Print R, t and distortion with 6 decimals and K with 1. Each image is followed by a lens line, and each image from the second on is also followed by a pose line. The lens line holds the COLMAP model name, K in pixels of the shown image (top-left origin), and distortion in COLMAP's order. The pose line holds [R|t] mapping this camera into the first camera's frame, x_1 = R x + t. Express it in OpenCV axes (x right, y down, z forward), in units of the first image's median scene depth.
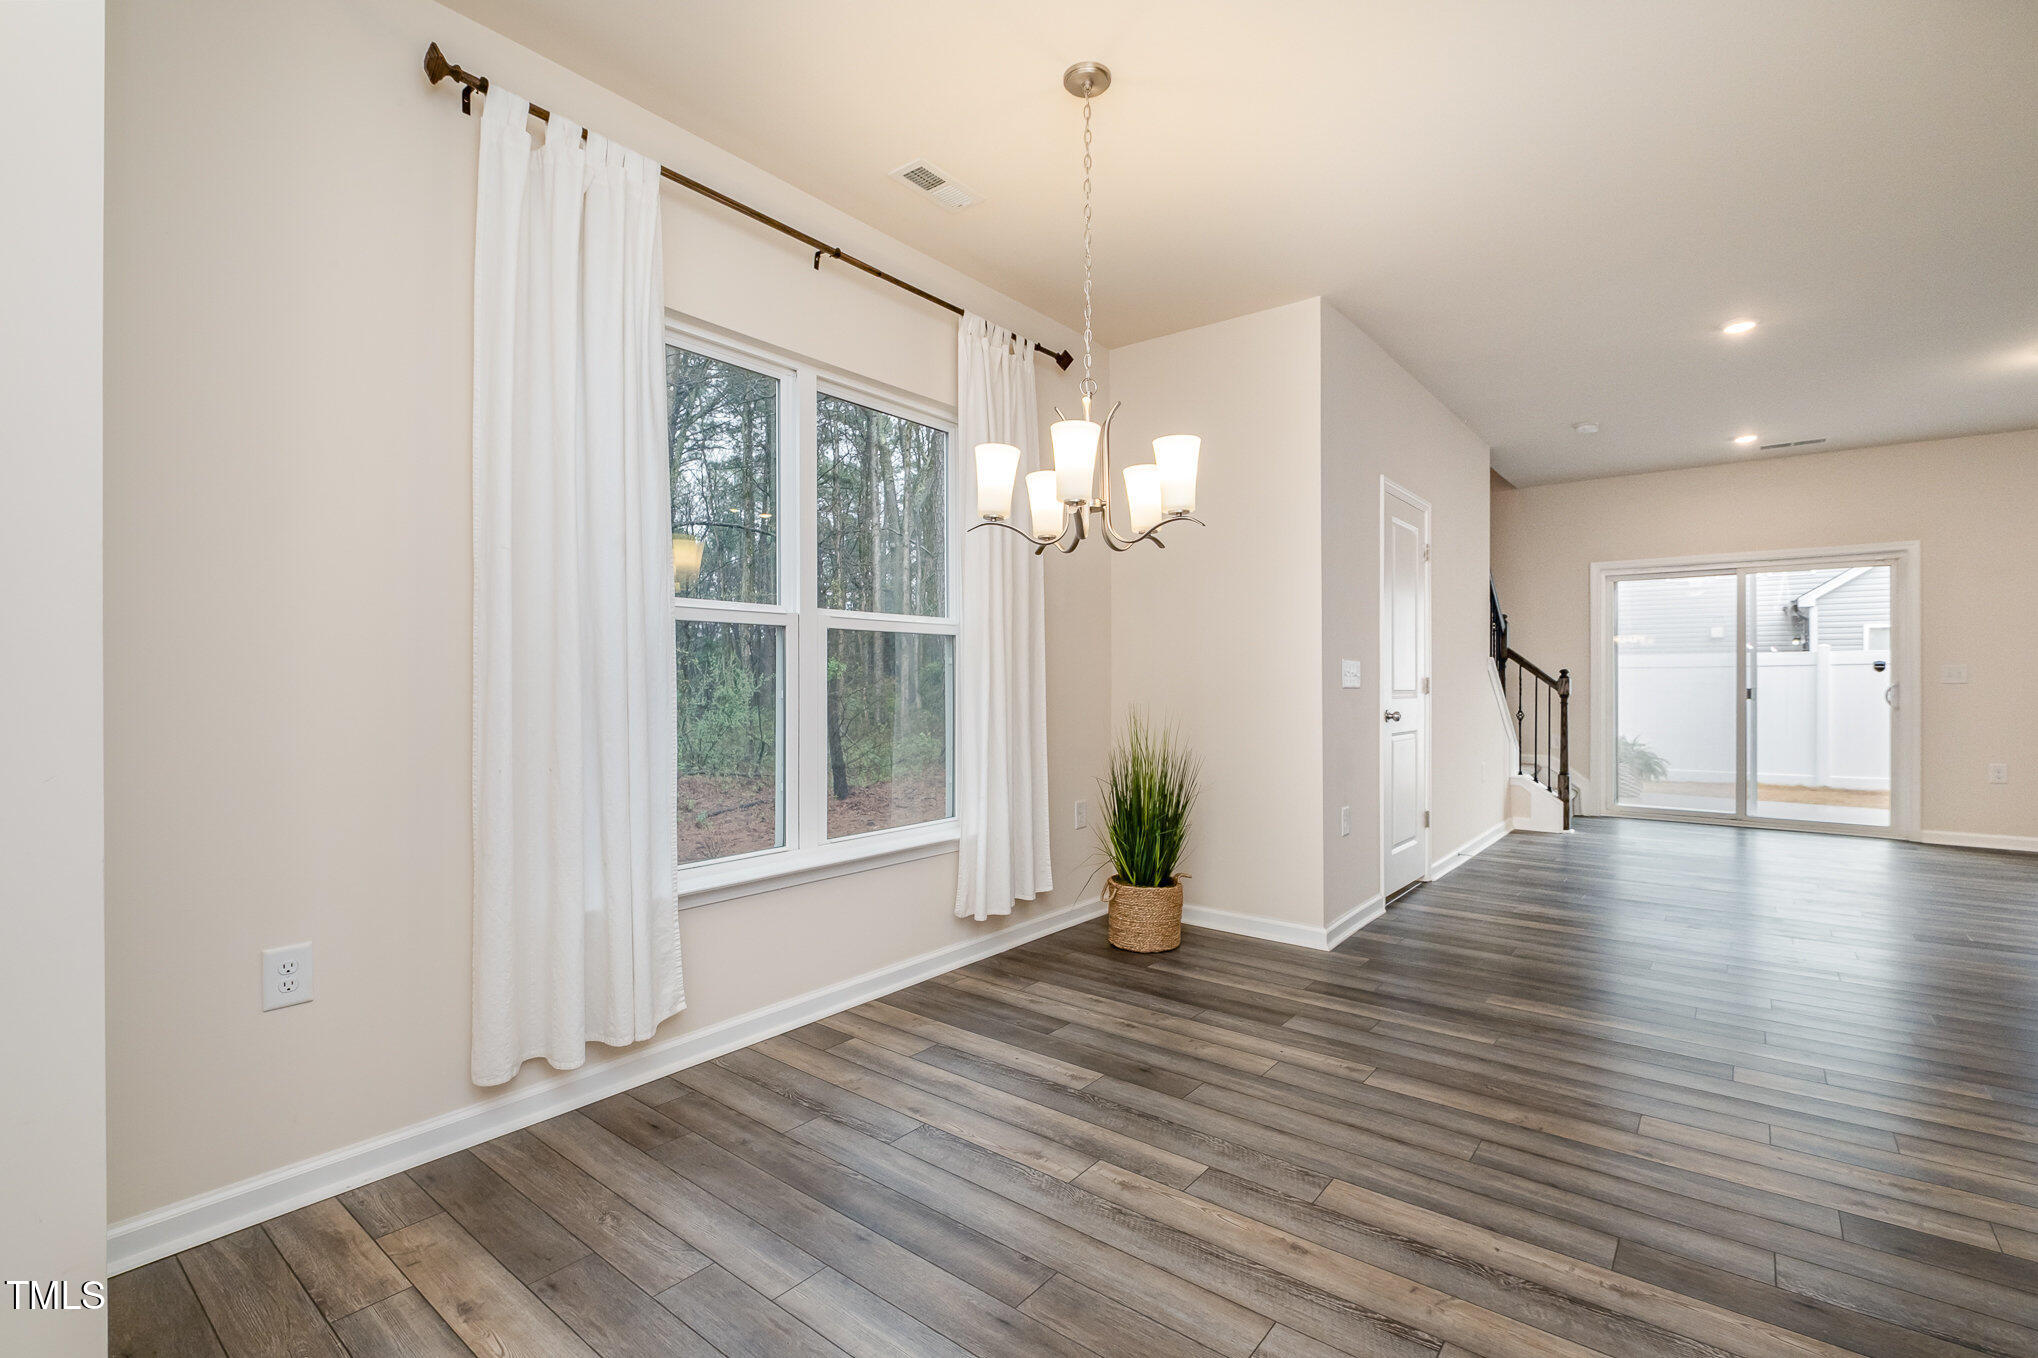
lens RADIAL K [[905.6, 0, 1017.3], [0, 905.6, 685.6], [0, 0, 1]] dist [-0.001939, -0.003247]
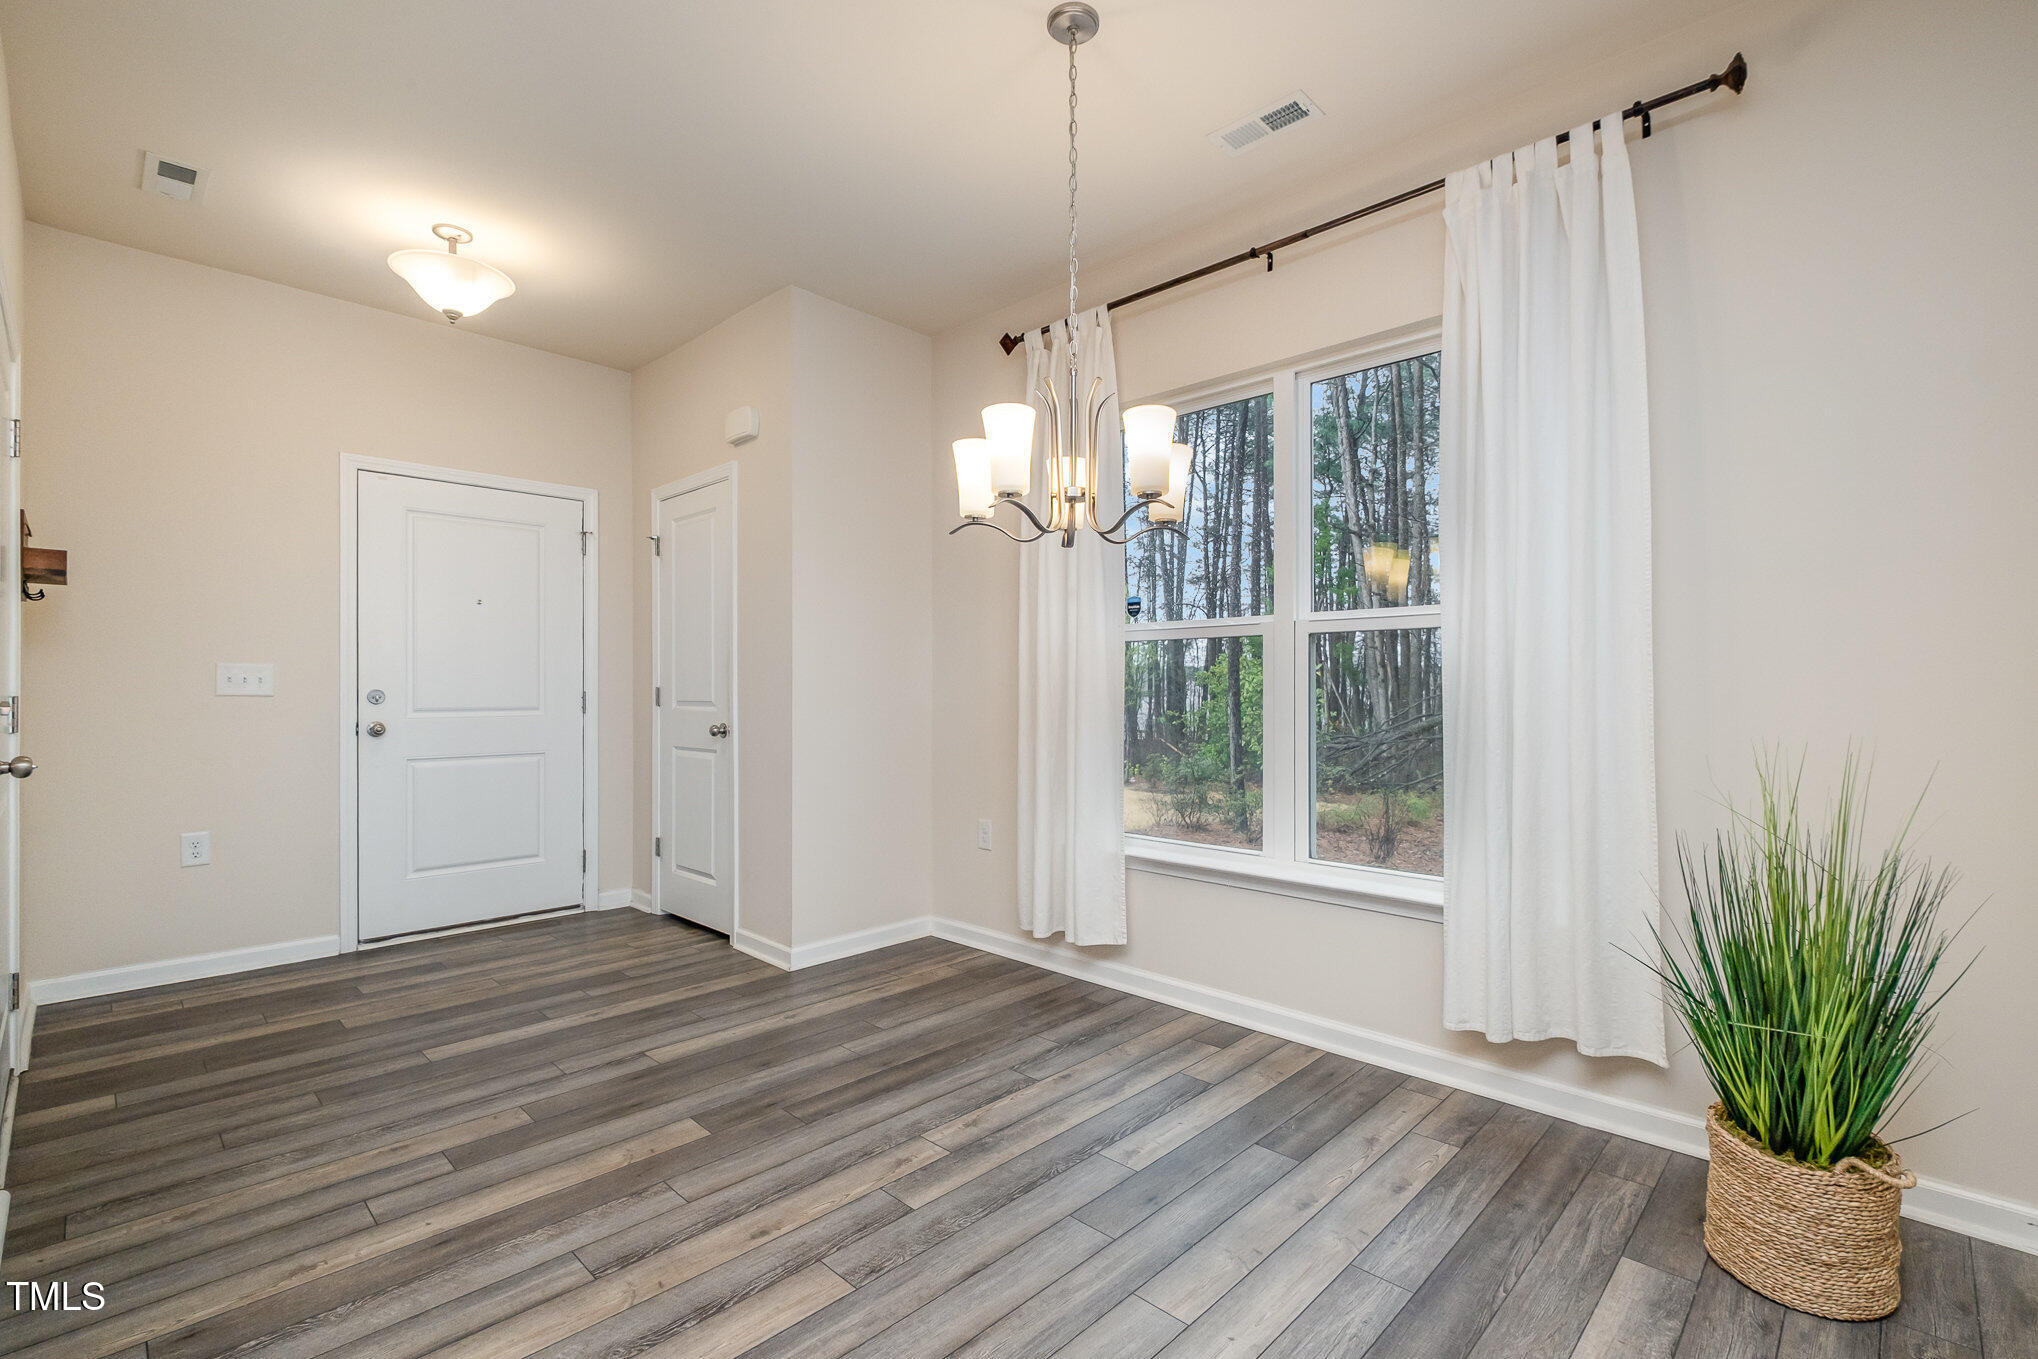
lens RADIAL K [[905.6, 0, 1024.5], [0, 905.6, 681.4], [0, 0, 1]] dist [-0.001939, -0.003247]
pose [[-0.096717, -0.008953, -0.995272, 0.811048], [-0.002662, 0.999958, -0.008737, -0.003480], [0.995308, 0.001805, -0.096736, 0.859265]]
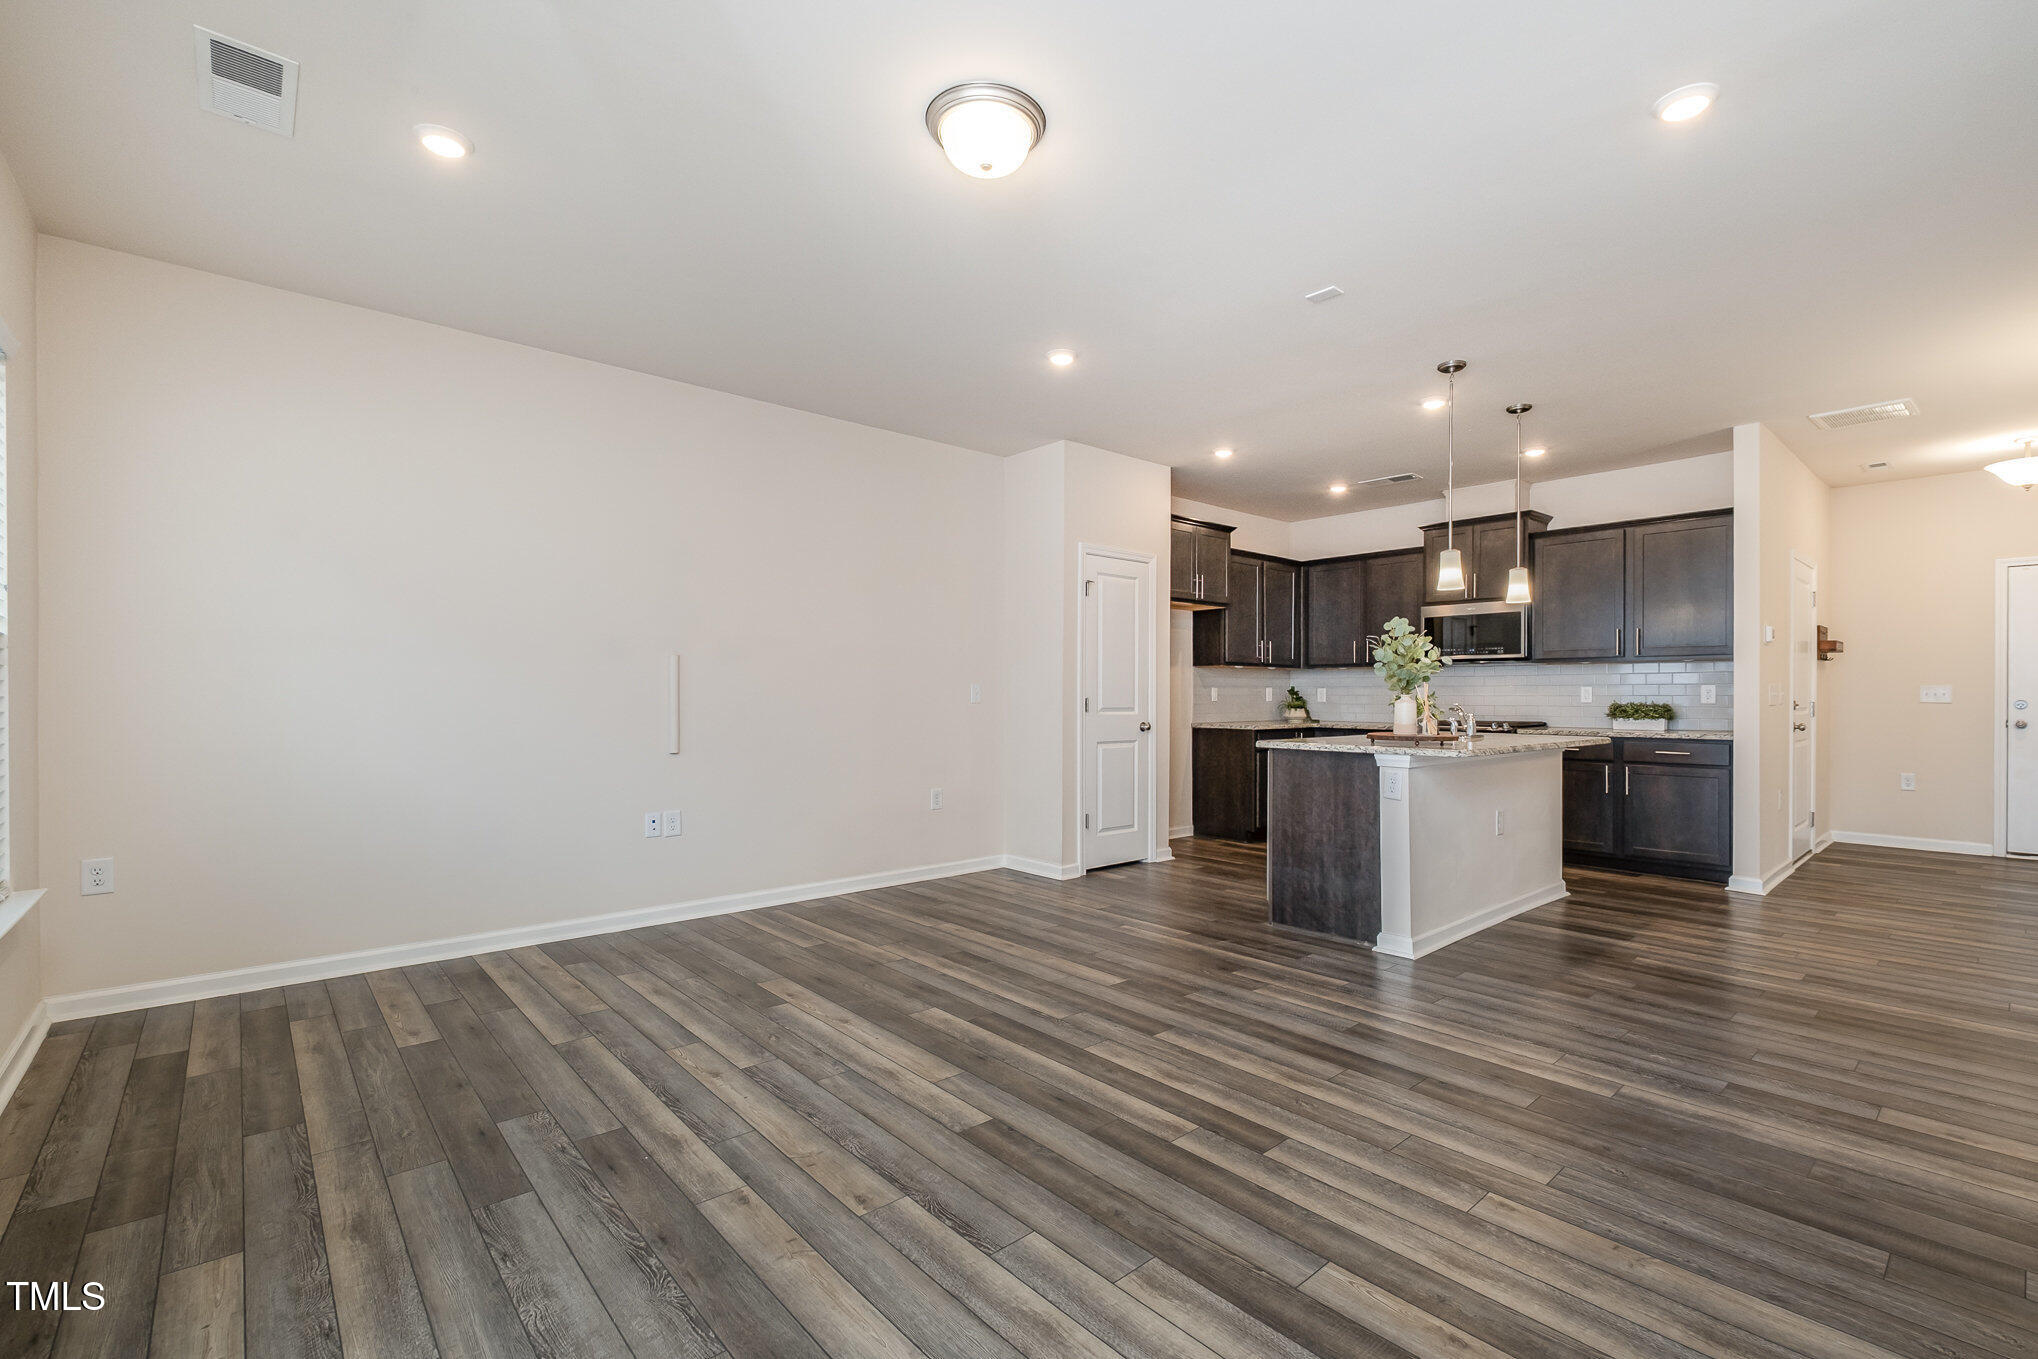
lens RADIAL K [[905.6, 0, 1048.1], [0, 905.6, 705.4], [0, 0, 1]] dist [-0.001939, -0.003247]
pose [[-0.988579, -0.000469, 0.150703, 1.538426], [0.001920, 0.999875, 0.015704, -0.024887], [-0.150691, 0.015814, -0.988454, 2.235178]]
